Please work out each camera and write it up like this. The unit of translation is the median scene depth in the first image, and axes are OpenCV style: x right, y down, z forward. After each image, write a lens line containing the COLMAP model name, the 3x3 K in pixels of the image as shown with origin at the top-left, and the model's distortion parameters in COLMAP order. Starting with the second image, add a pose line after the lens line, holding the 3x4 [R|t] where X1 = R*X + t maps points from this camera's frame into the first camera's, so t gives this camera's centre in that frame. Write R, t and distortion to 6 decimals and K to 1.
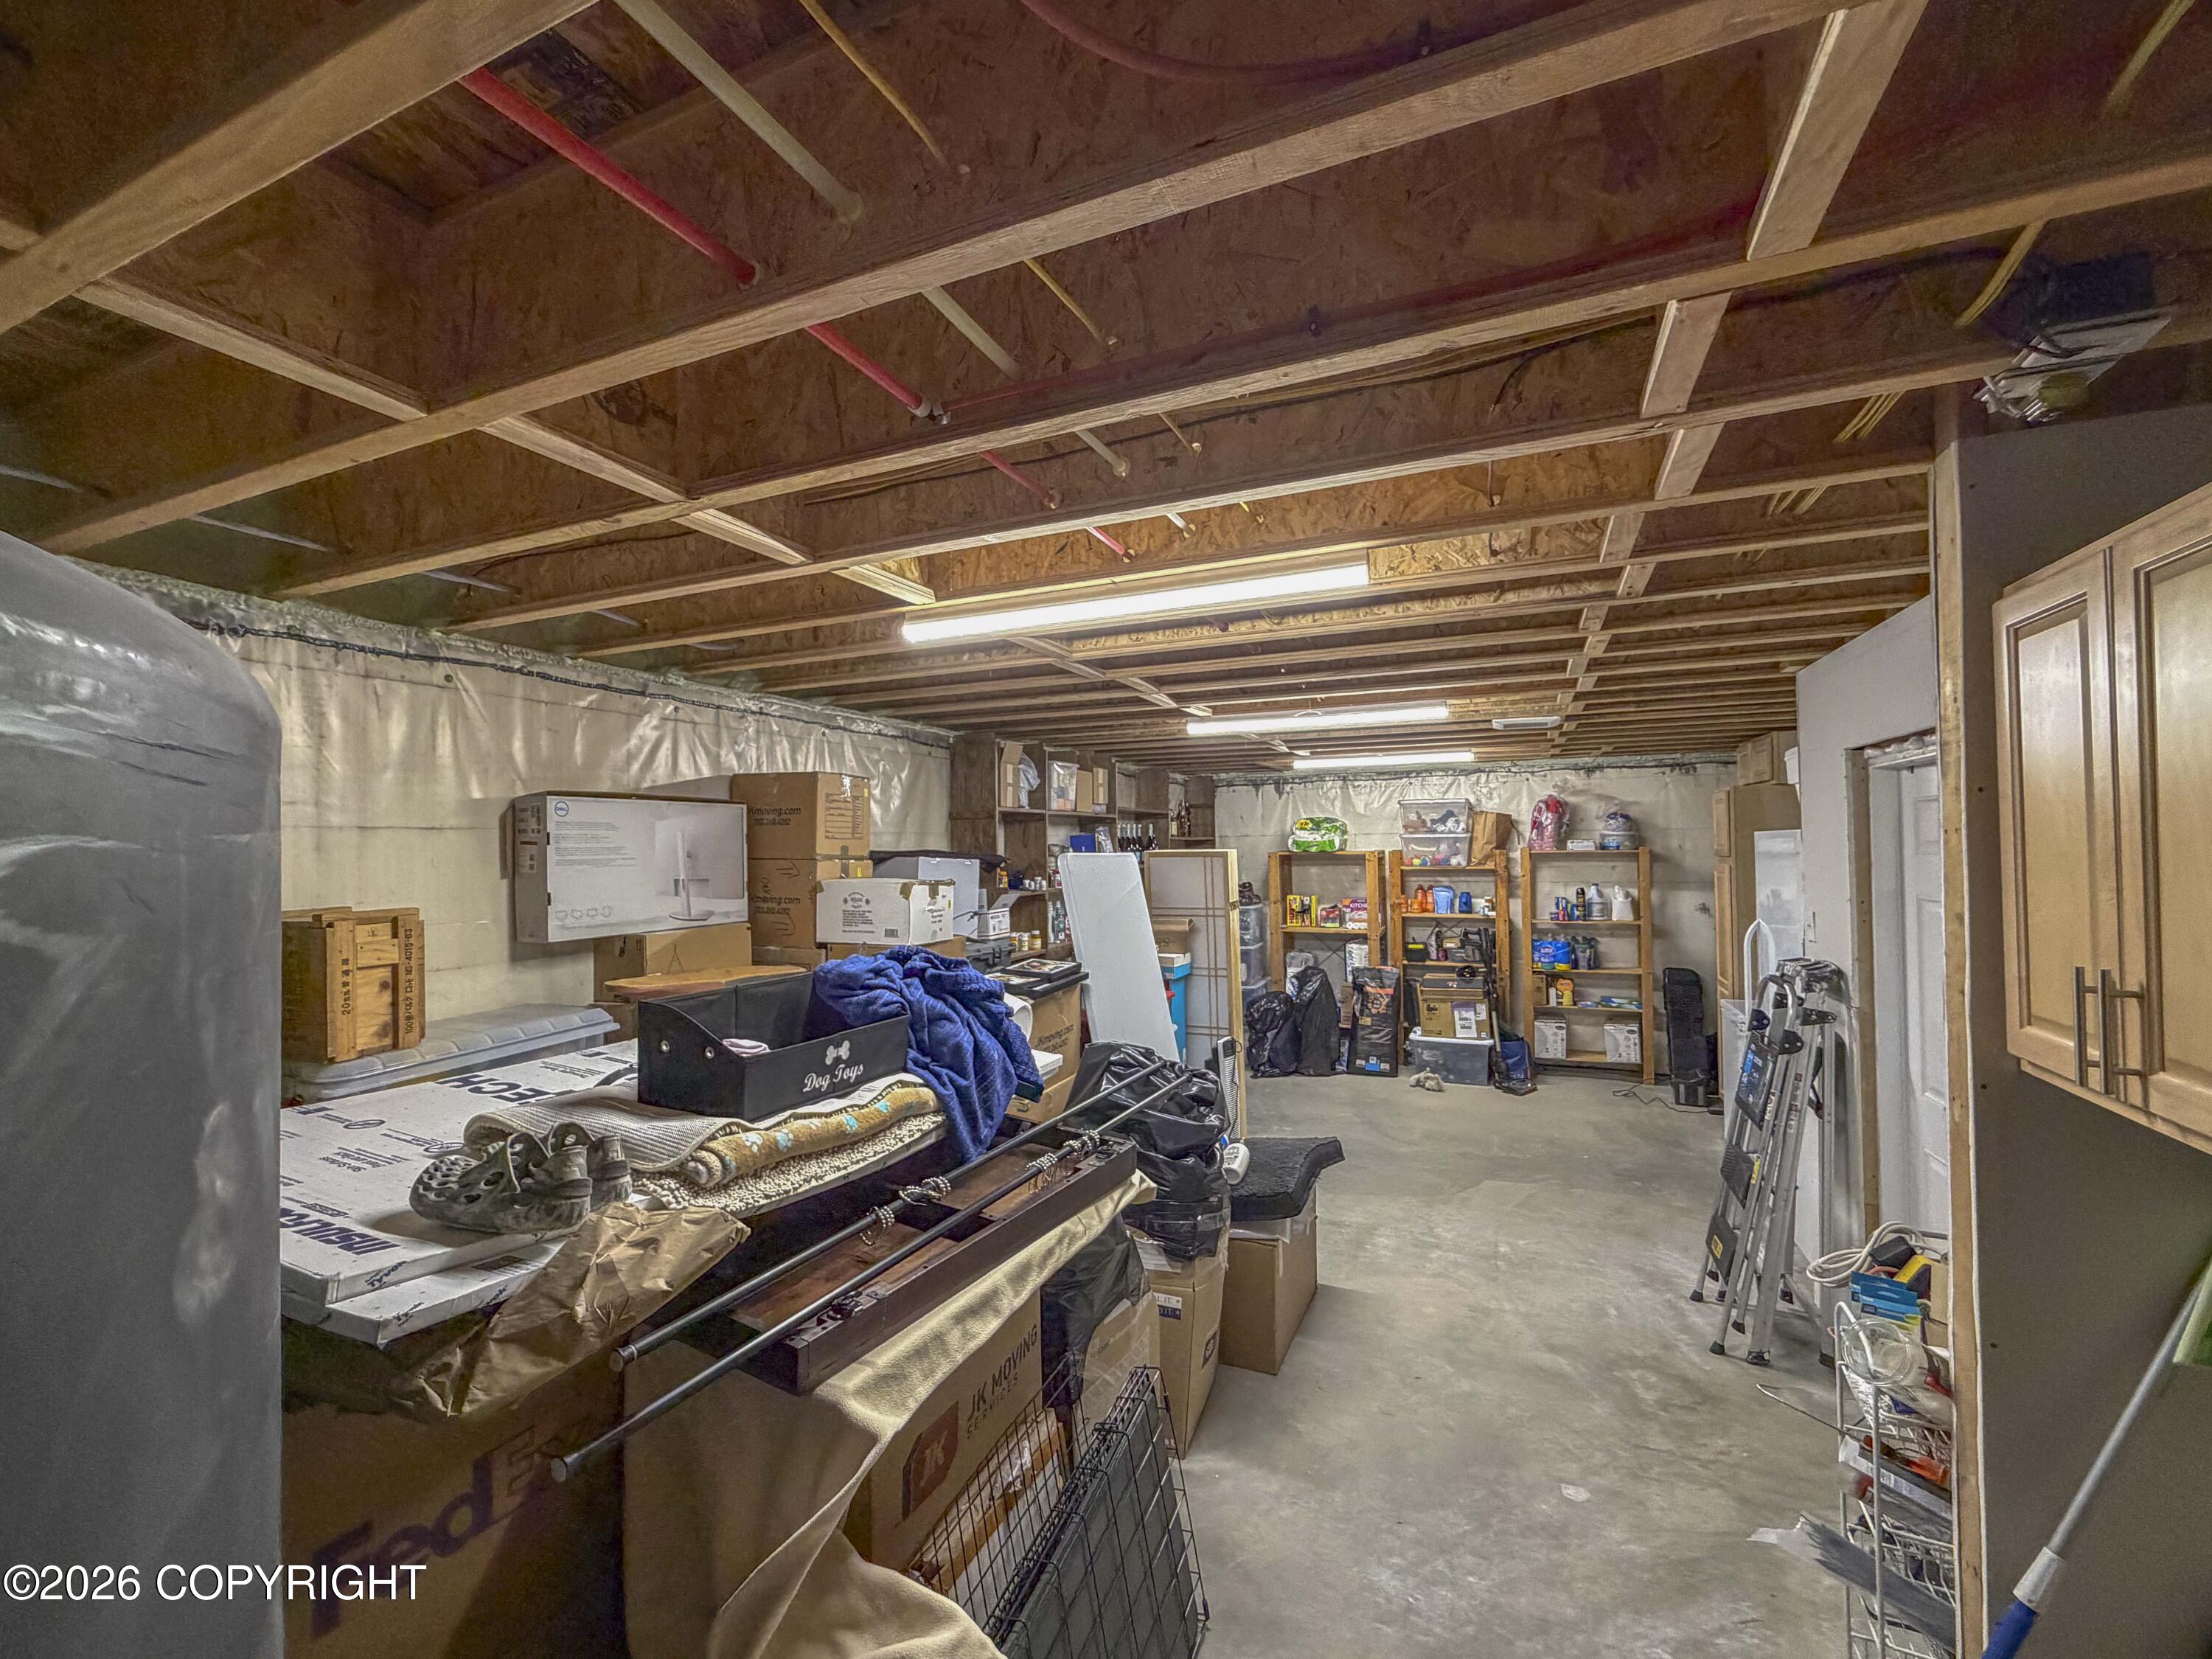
lens RADIAL K [[887.2, 0, 1111.3], [0, 887.2, 832.0], [0, 0, 1]] dist [0.001126, 0.000672]
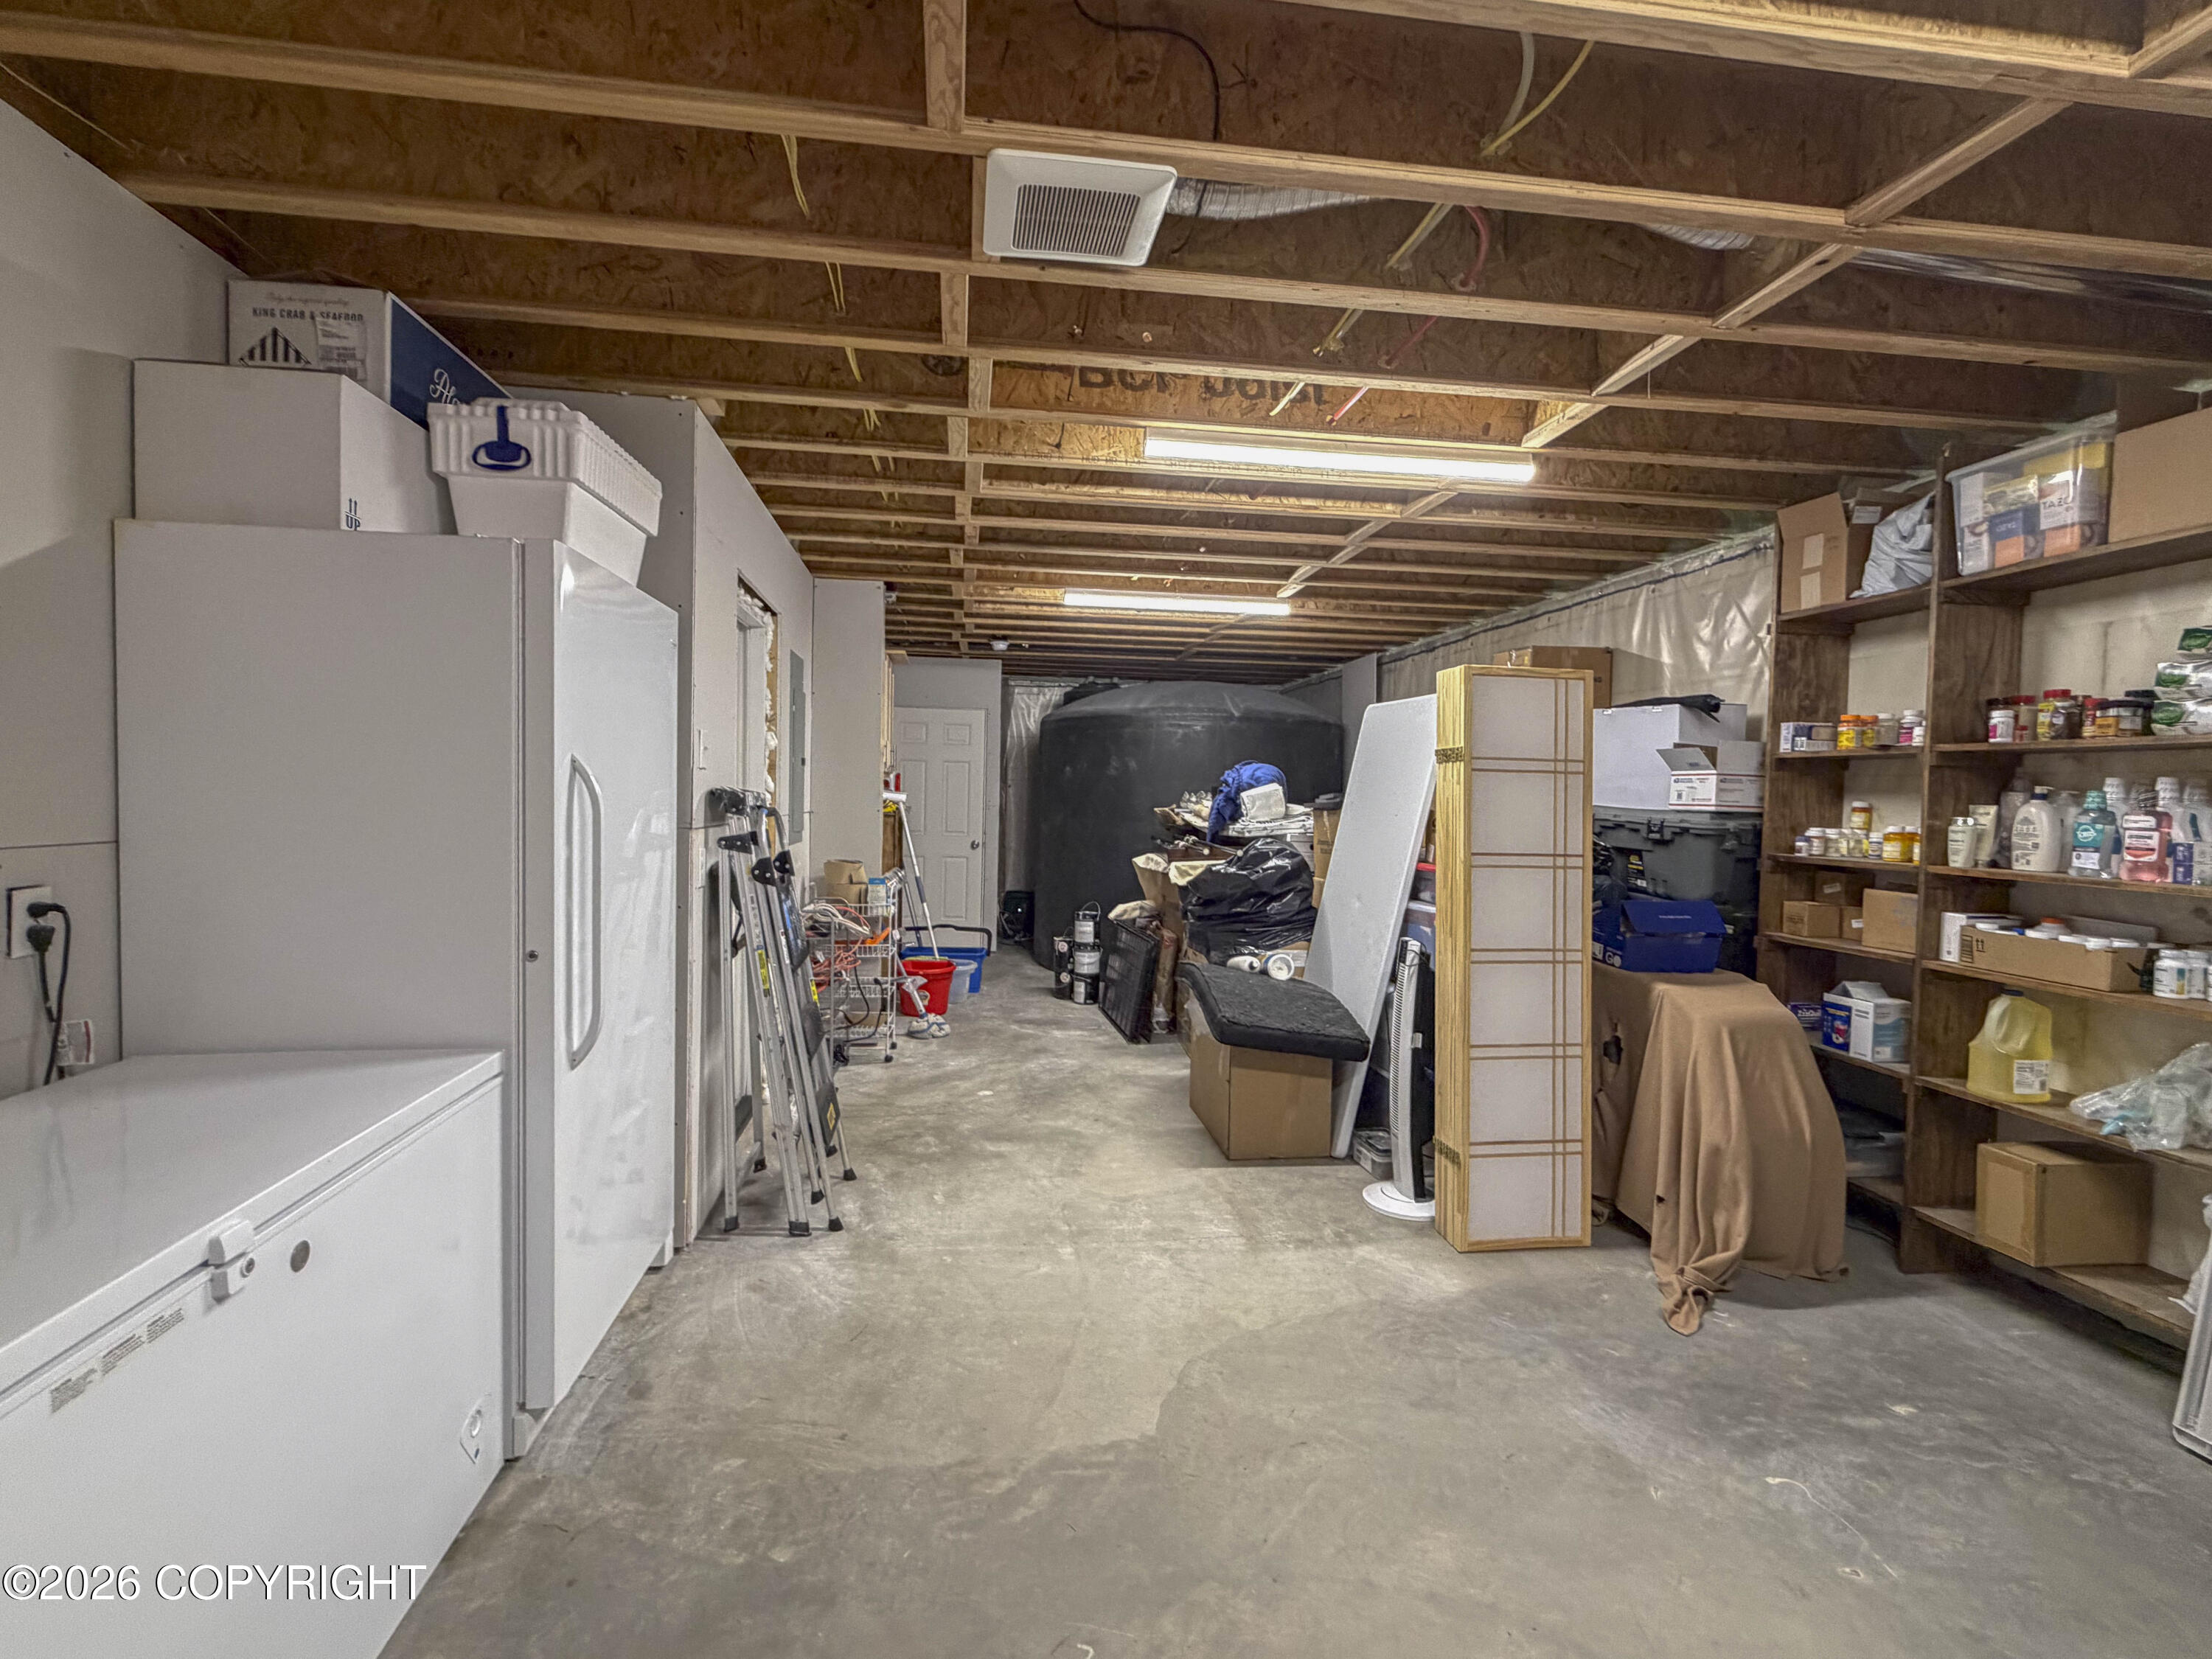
lens RADIAL K [[887.2, 0, 1096.1], [0, 887.2, 813.2], [0, 0, 1]] dist [0.001126, 0.000672]
pose [[-0.838773, 0.011476, -0.544360, 0.839053], [-0.000542, 0.999760, 0.021911, 0.133121], [0.544481, 0.018674, -0.838565, 1.677639]]
